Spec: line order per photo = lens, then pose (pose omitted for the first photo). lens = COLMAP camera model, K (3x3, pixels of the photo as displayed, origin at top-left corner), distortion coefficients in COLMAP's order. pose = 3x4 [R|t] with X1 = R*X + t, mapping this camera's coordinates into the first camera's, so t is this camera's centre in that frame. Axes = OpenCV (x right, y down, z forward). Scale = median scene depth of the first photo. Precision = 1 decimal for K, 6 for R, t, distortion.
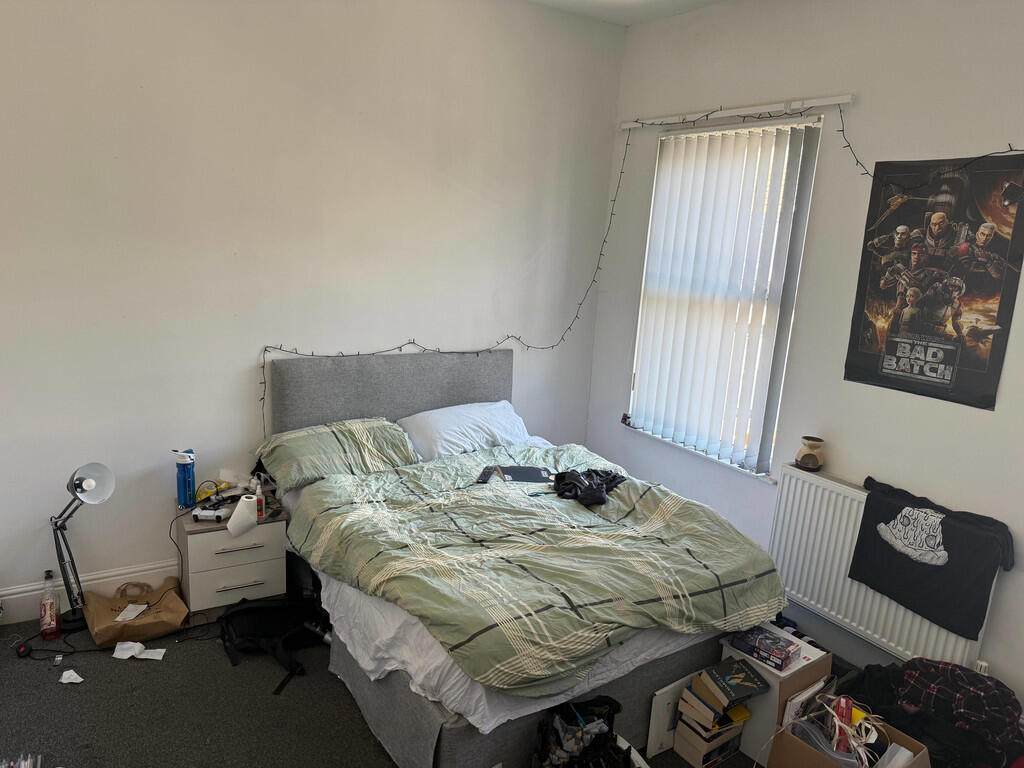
lens RADIAL K [[700.9, 0, 512.9], [0, 700.9, 385.3], [0, 0, 1]] dist [0.001414, -0.001312]
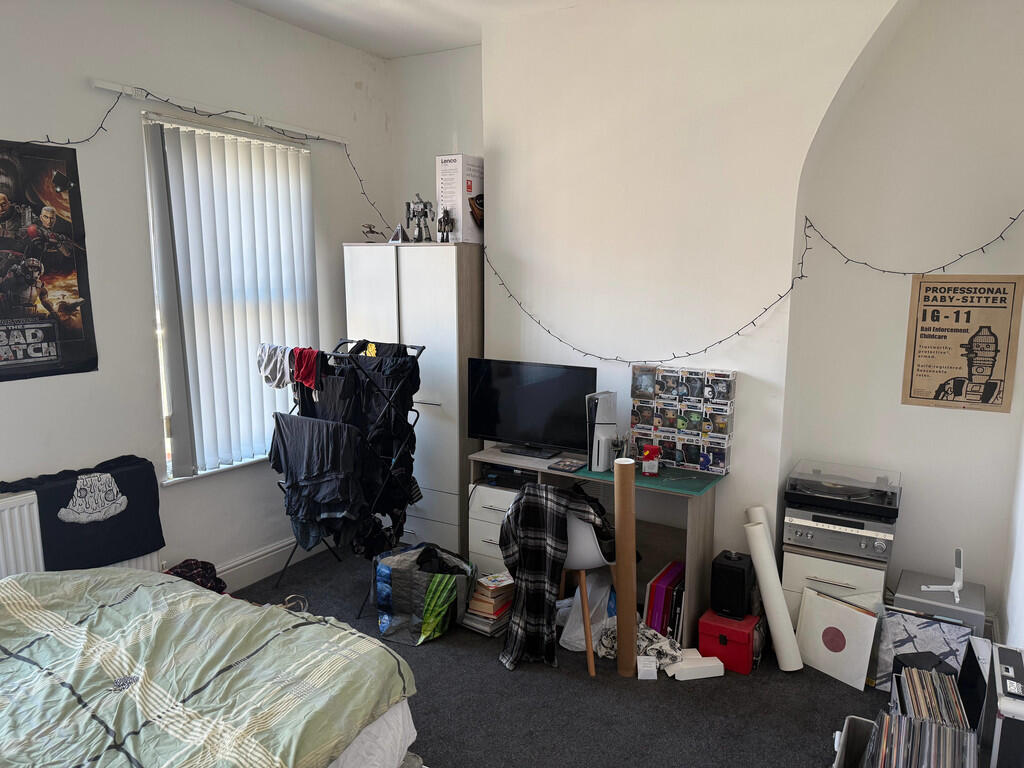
lens RADIAL K [[700.9, 0, 513.0], [0, 700.9, 384.0], [0, 0, 1]] dist [0.001414, -0.001312]
pose [[-0.421966, -0.211346, 0.881634, -0.620742], [0.159892, 0.939858, 0.301831, -0.178642], [-0.892401, 0.268328, -0.362795, 0.793087]]
